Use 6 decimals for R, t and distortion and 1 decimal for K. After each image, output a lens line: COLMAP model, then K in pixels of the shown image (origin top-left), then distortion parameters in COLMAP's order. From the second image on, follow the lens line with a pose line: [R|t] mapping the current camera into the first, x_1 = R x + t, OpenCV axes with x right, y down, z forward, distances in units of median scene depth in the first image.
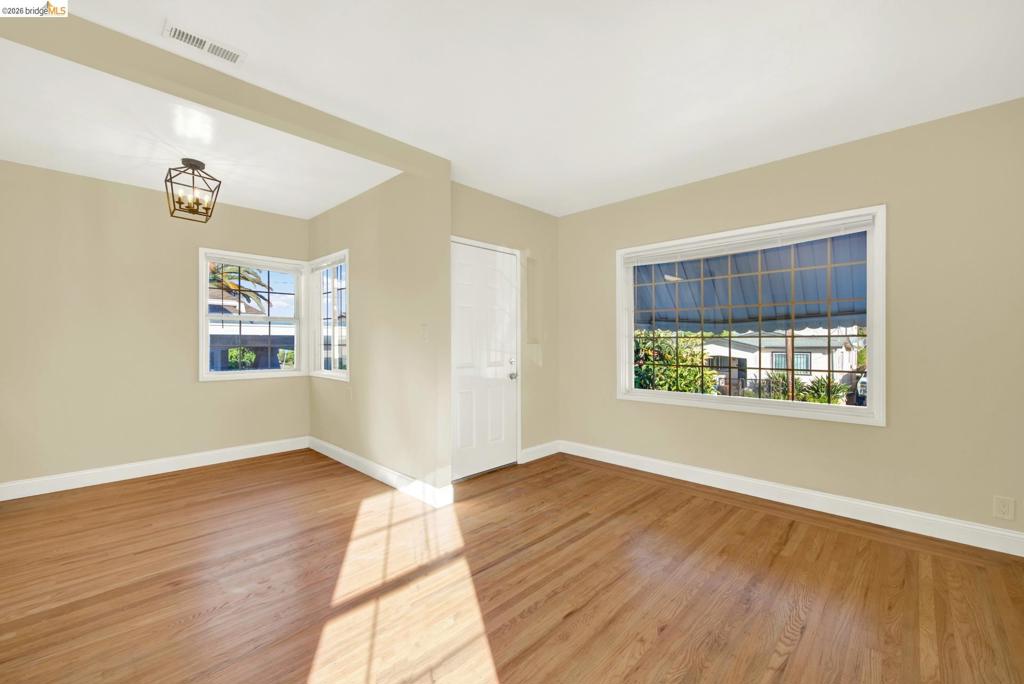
lens RADIAL K [[419.7, 0, 520.3], [0, 419.7, 345.5], [0, 0, 1]] dist [-0.000242, -0.000775]
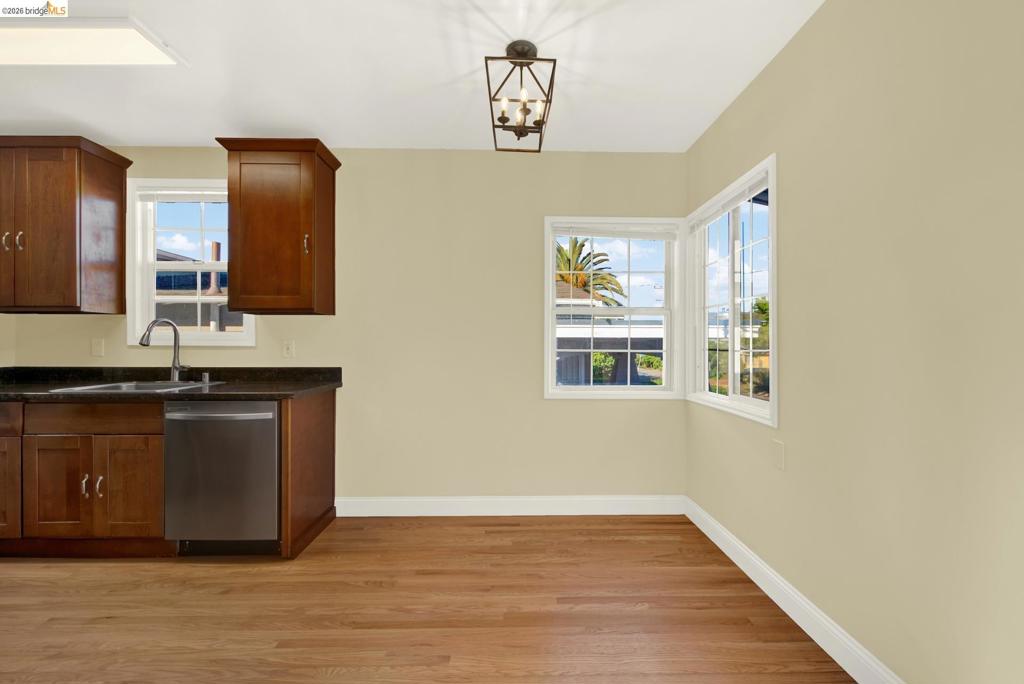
lens RADIAL K [[419.7, 0, 512.4], [0, 419.7, 344.1], [0, 0, 1]] dist [-0.000242, -0.000775]
pose [[0.694474, -0.002320, -0.719514, -0.363914], [-0.008766, 0.999893, -0.011686, -0.002505], [0.719465, 0.014423, 0.694379, 0.595624]]
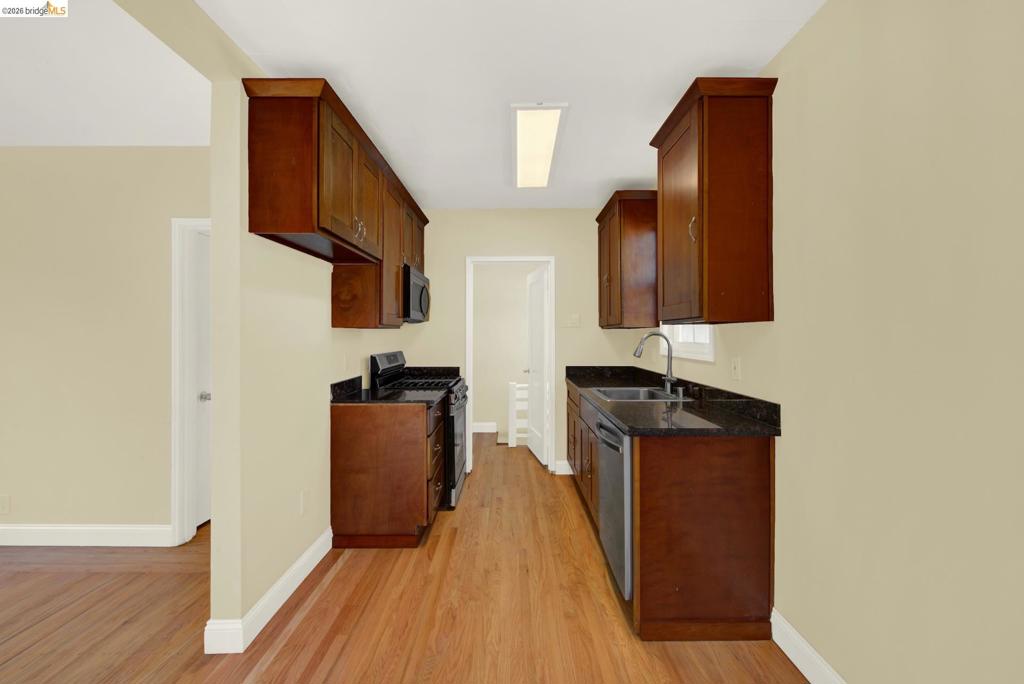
lens RADIAL K [[419.7, 0, 515.7], [0, 419.7, 333.3], [0, 0, 1]] dist [-0.000242, -0.000775]
pose [[-0.721918, -0.005203, -0.691959, -0.655896], [-0.009130, 0.999956, 0.002007, -0.059072], [0.691918, 0.007767, -0.721934, 1.178679]]
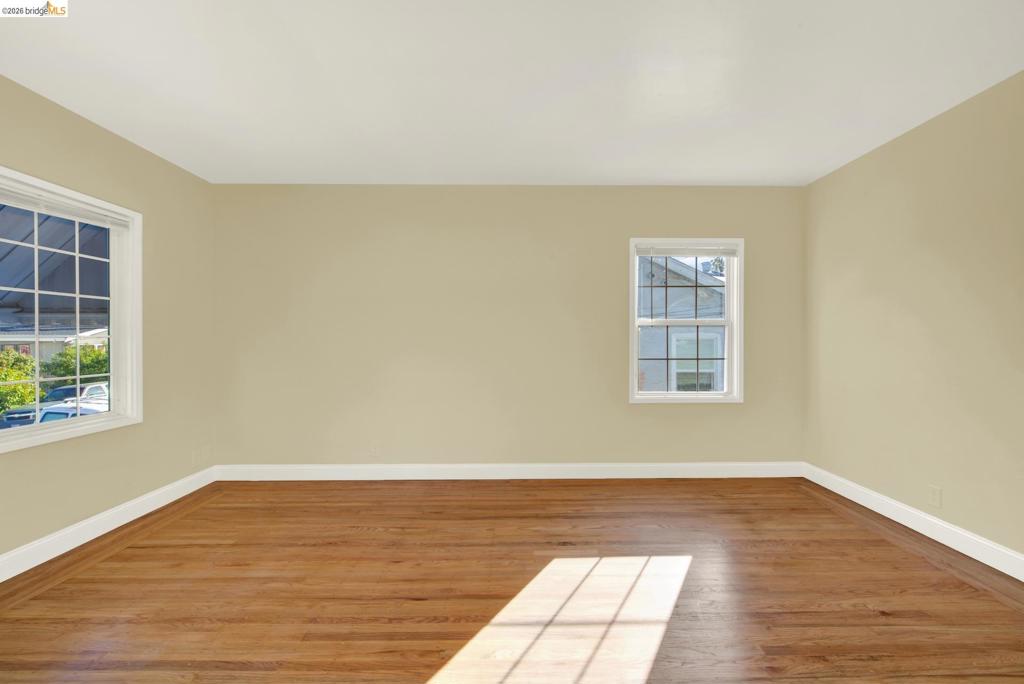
lens RADIAL K [[419.7, 0, 517.6], [0, 419.7, 348.2], [0, 0, 1]] dist [-0.000242, -0.000775]
pose [[-0.693704, -0.009568, 0.720196, -0.509055], [0.010068, 0.999685, 0.022979, -0.008356], [-0.720189, 0.023192, -0.693390, 0.963364]]
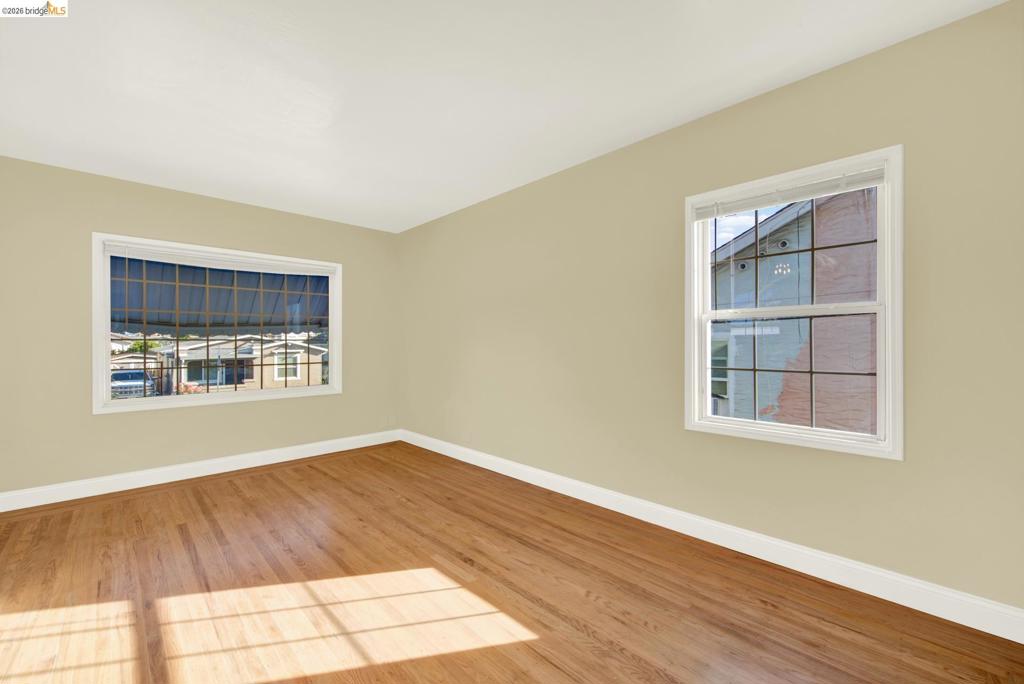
lens RADIAL K [[419.7, 0, 515.9], [0, 419.7, 346.4], [0, 0, 1]] dist [-0.000242, -0.000775]
pose [[0.044897, -0.009314, 0.998948, -0.746584], [0.015127, 0.999848, 0.008643, -0.001367], [-0.998877, 0.014723, 0.045031, 0.188726]]
